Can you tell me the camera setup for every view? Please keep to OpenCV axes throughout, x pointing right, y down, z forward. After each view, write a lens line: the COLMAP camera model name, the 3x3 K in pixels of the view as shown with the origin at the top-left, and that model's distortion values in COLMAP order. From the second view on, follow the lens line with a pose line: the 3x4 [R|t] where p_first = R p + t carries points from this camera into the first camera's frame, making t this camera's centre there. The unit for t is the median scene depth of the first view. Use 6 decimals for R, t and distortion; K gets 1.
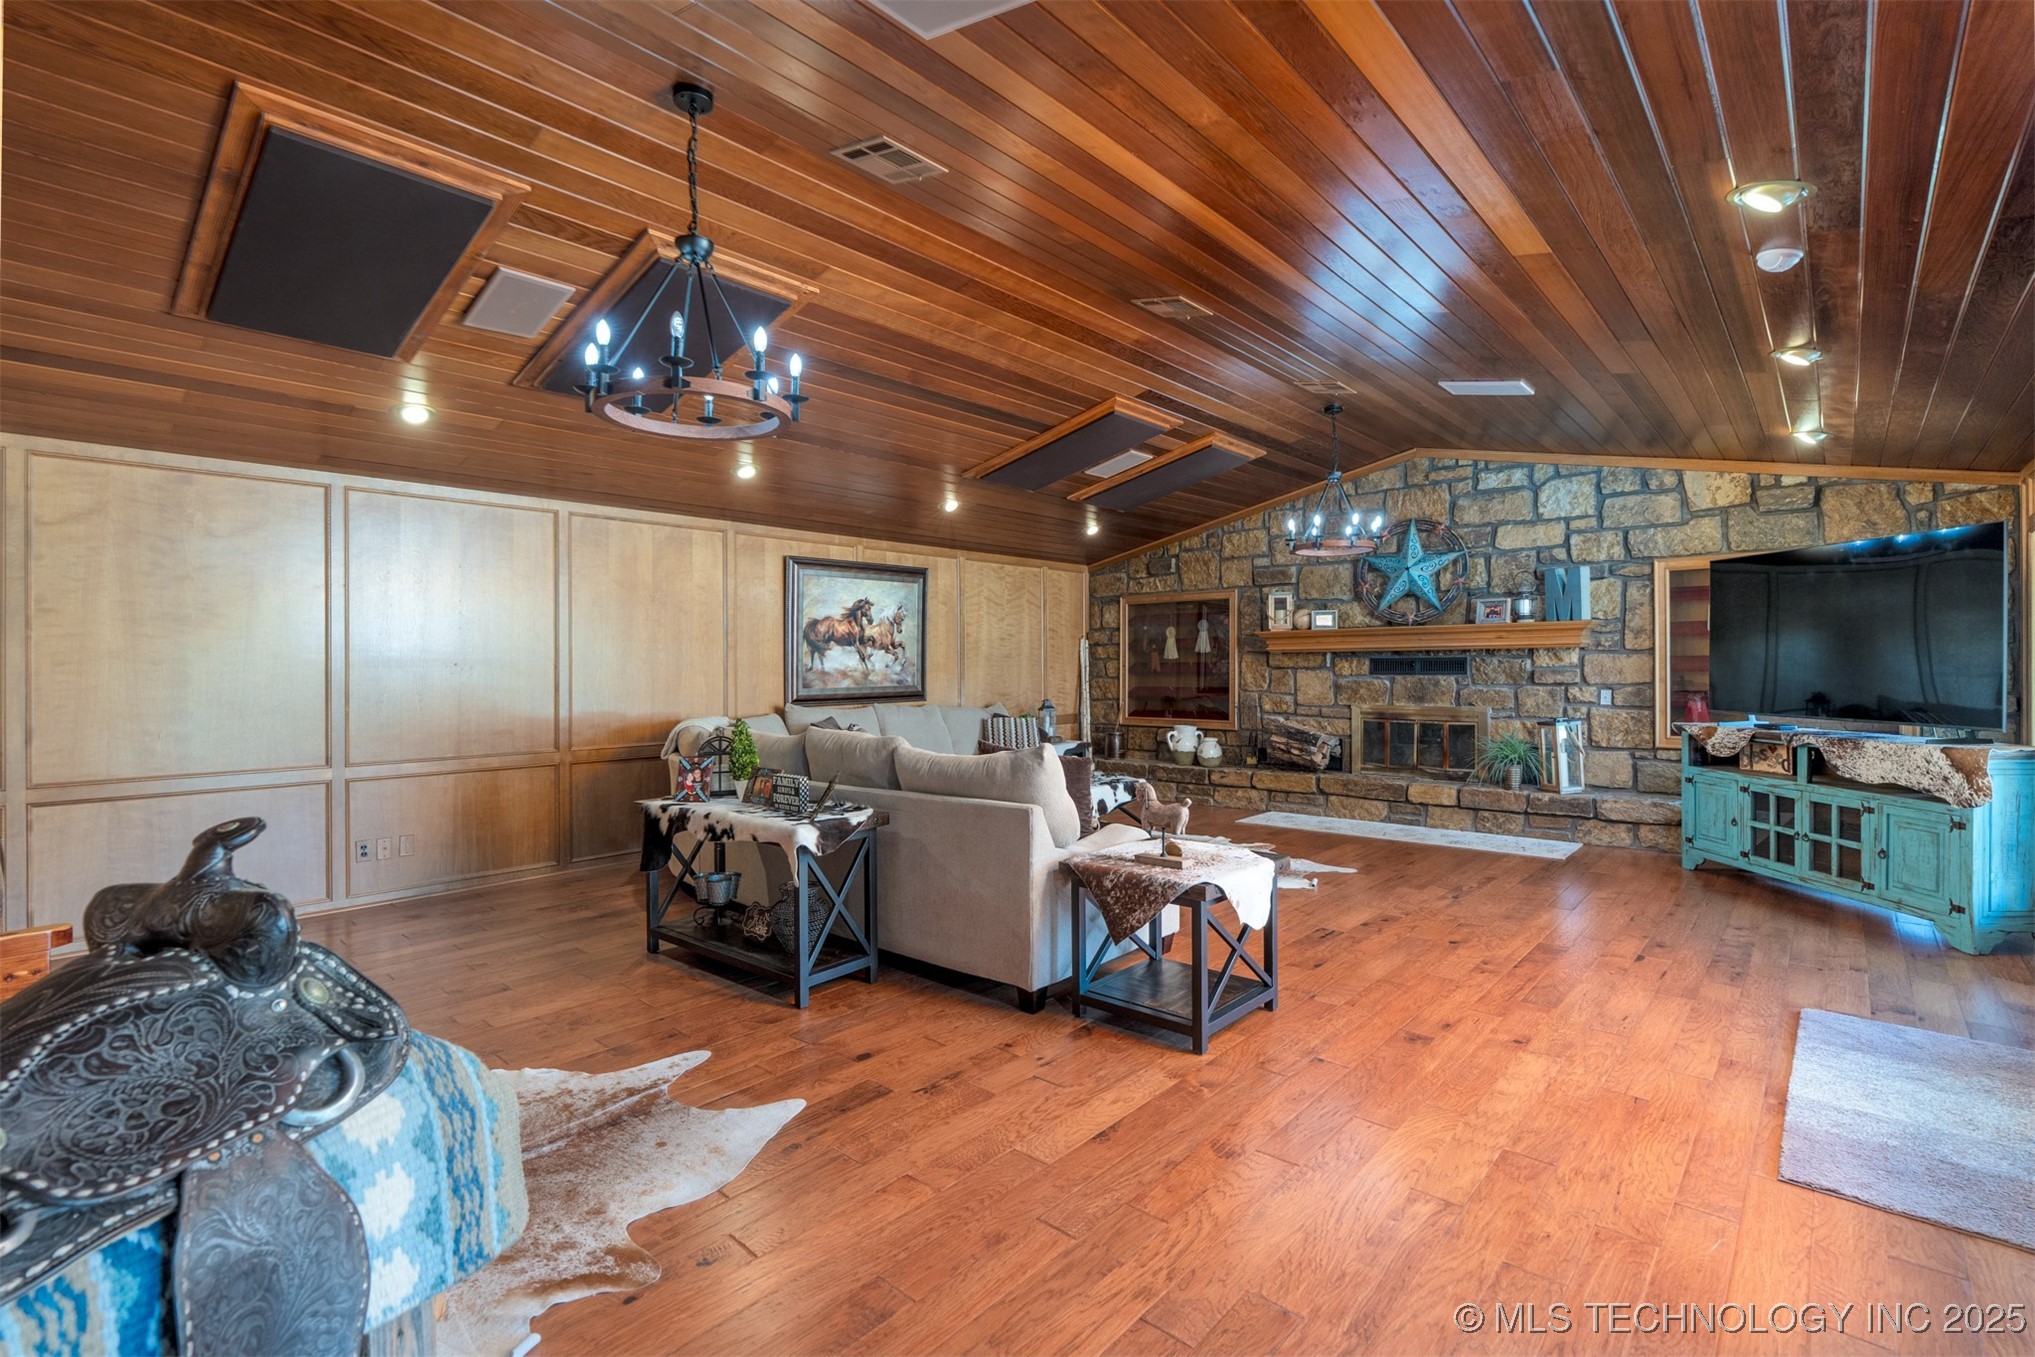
lens RADIAL K [[922.6, 0, 1017.9], [0, 922.6, 674.2], [0, 0, 1]] dist [-0.002451, -0.000107]
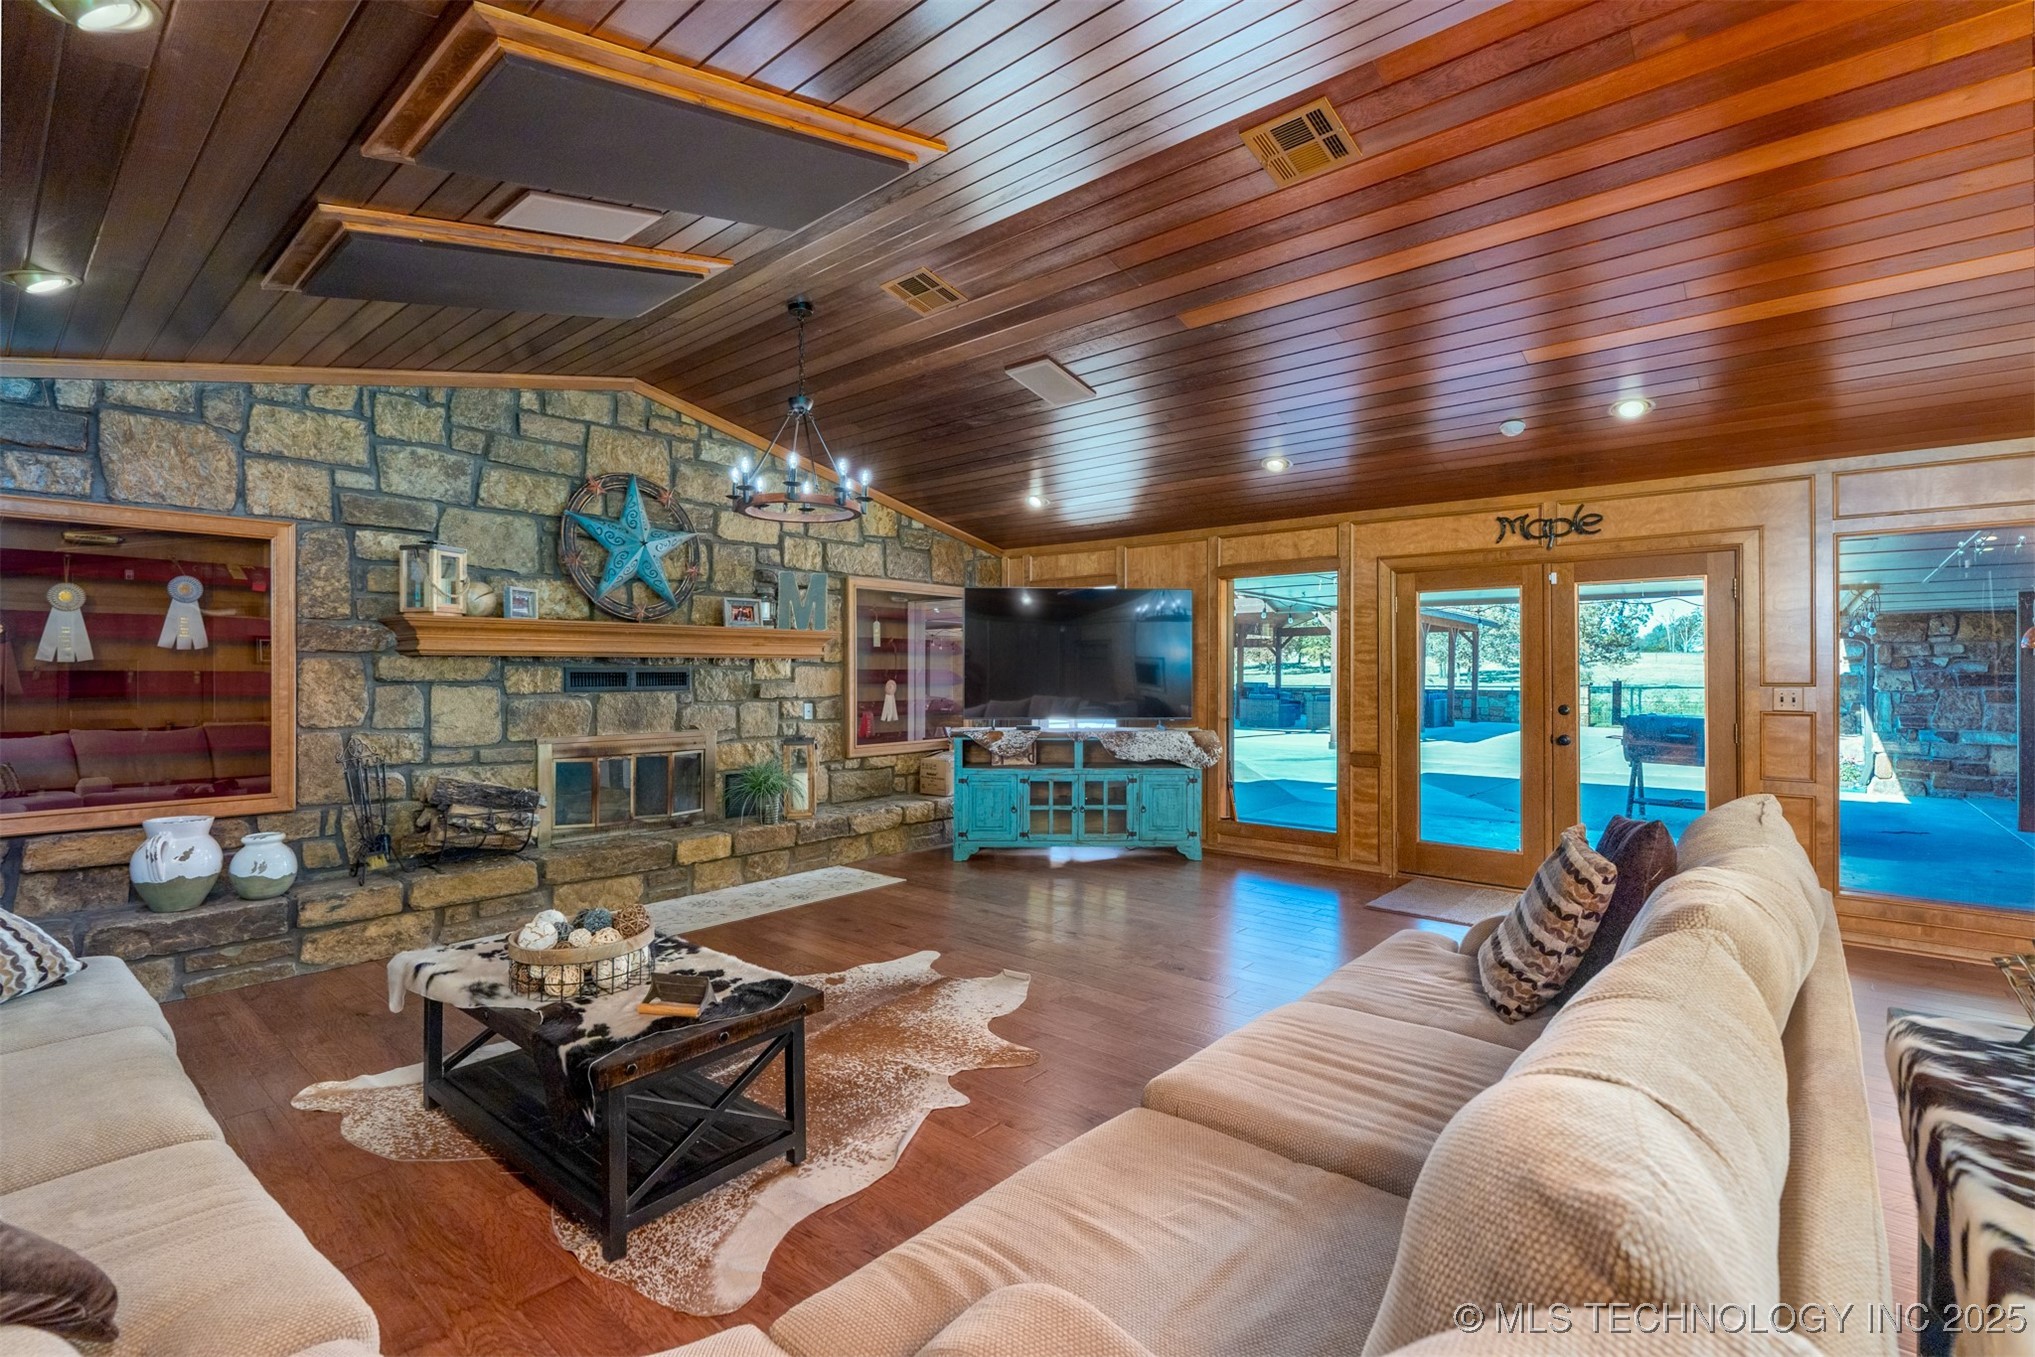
lens RADIAL K [[922.6, 0, 1017.7], [0, 922.6, 671.5], [0, 0, 1]] dist [-0.002451, -0.000107]
pose [[-0.017617, 0.007258, 0.999818, -0.305732], [0.008156, 0.999941, -0.007115, -0.007390], [-0.999812, 0.008029, -0.017675, 0.734549]]
